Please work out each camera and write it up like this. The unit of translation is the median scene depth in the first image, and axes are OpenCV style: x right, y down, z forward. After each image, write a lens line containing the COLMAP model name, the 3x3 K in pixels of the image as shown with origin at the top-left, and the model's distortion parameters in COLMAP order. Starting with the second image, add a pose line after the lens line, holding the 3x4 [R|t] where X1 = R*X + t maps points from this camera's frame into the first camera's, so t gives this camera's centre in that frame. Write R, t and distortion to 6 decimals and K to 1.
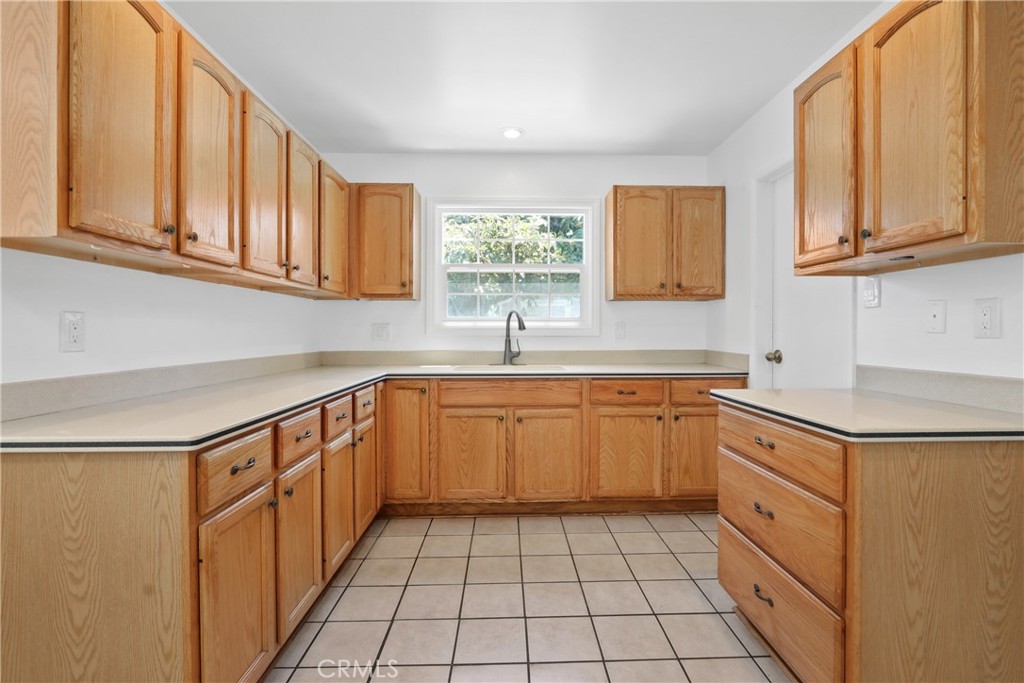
lens RADIAL K [[476.1, 0, 522.5], [0, 476.1, 336.4], [0, 0, 1]] dist [-0.017098, 0.002934]
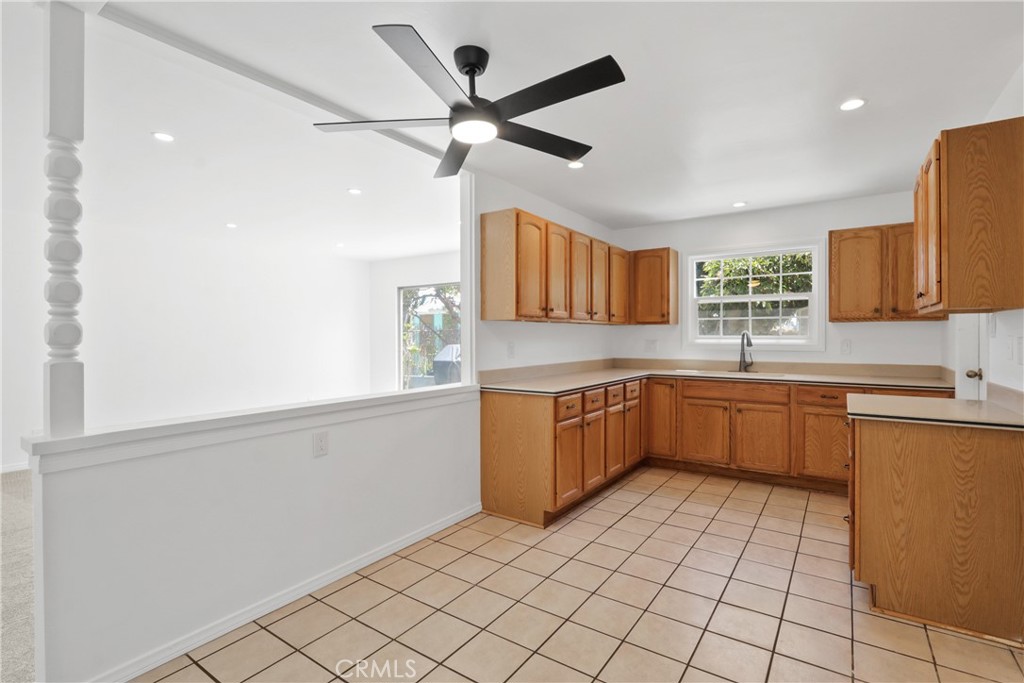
lens RADIAL K [[476.1, 0, 525.6], [0, 476.1, 336.8], [0, 0, 1]] dist [-0.017098, 0.002934]
pose [[0.811236, -0.000127, -0.584719, 0.381553], [-0.004058, 0.999975, -0.005847, -0.042273], [0.584704, 0.007116, 0.811215, -0.655881]]
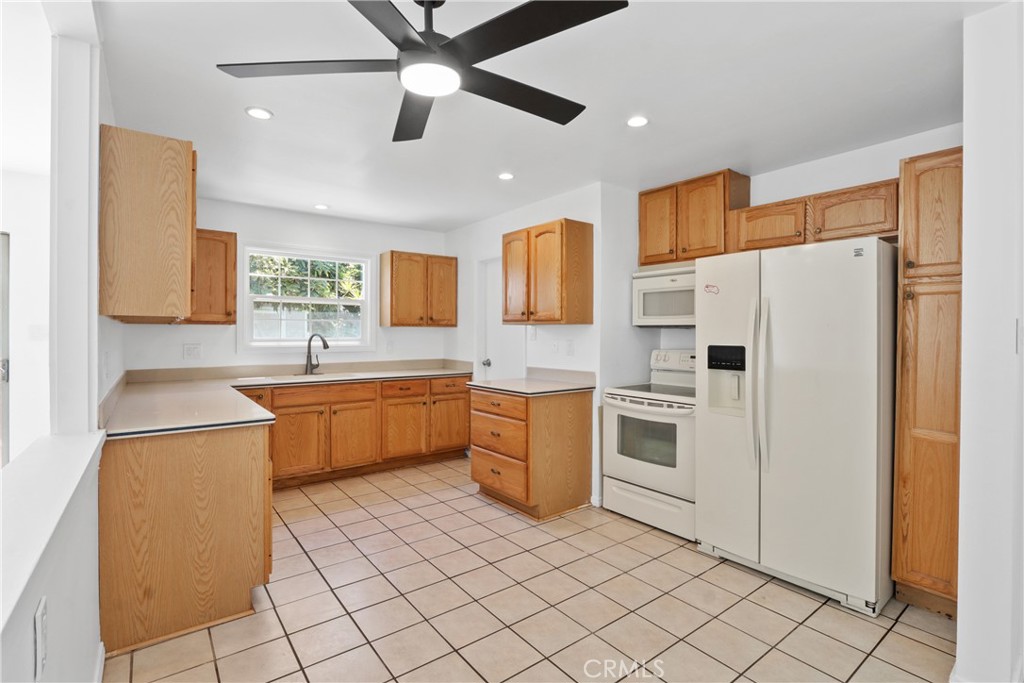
lens RADIAL K [[476.1, 0, 523.3], [0, 476.1, 335.7], [0, 0, 1]] dist [-0.017098, 0.002934]
pose [[0.807800, 0.000432, 0.589456, -0.489984], [0.003269, 0.999981, -0.005212, -0.058878], [-0.589447, 0.006138, 0.807784, -0.621331]]
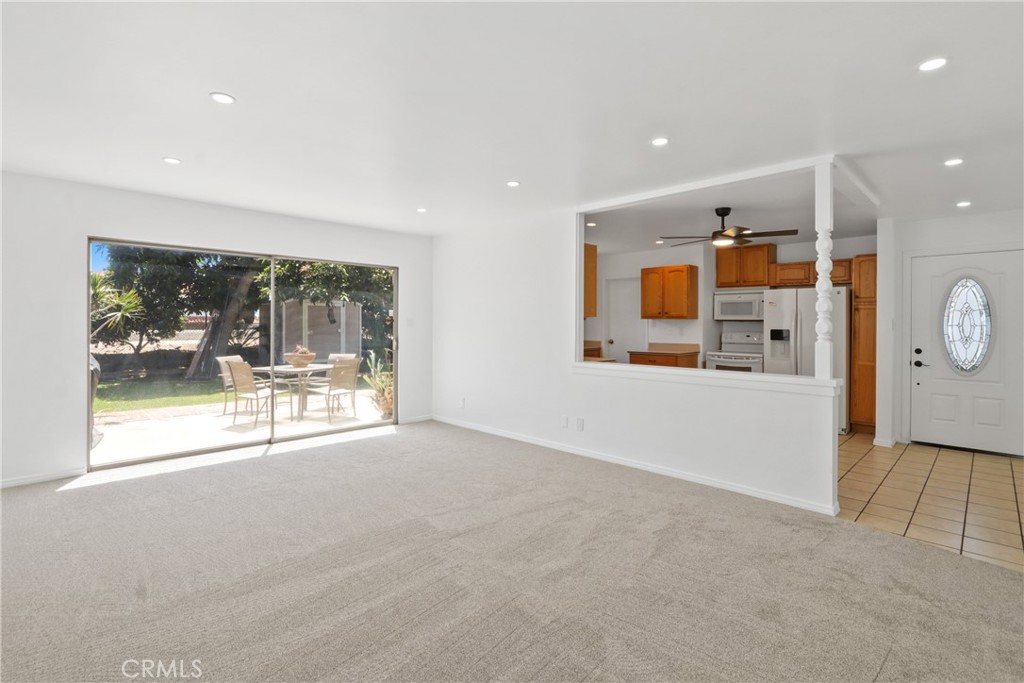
lens RADIAL K [[476.1, 0, 524.2], [0, 476.1, 322.9], [0, 0, 1]] dist [-0.017098, 0.002934]
pose [[0.722934, 0.004075, 0.690905, -2.255761], [0.003981, 0.999941, -0.010063, -0.054078], [-0.690905, 0.010025, 0.722876, -0.893959]]
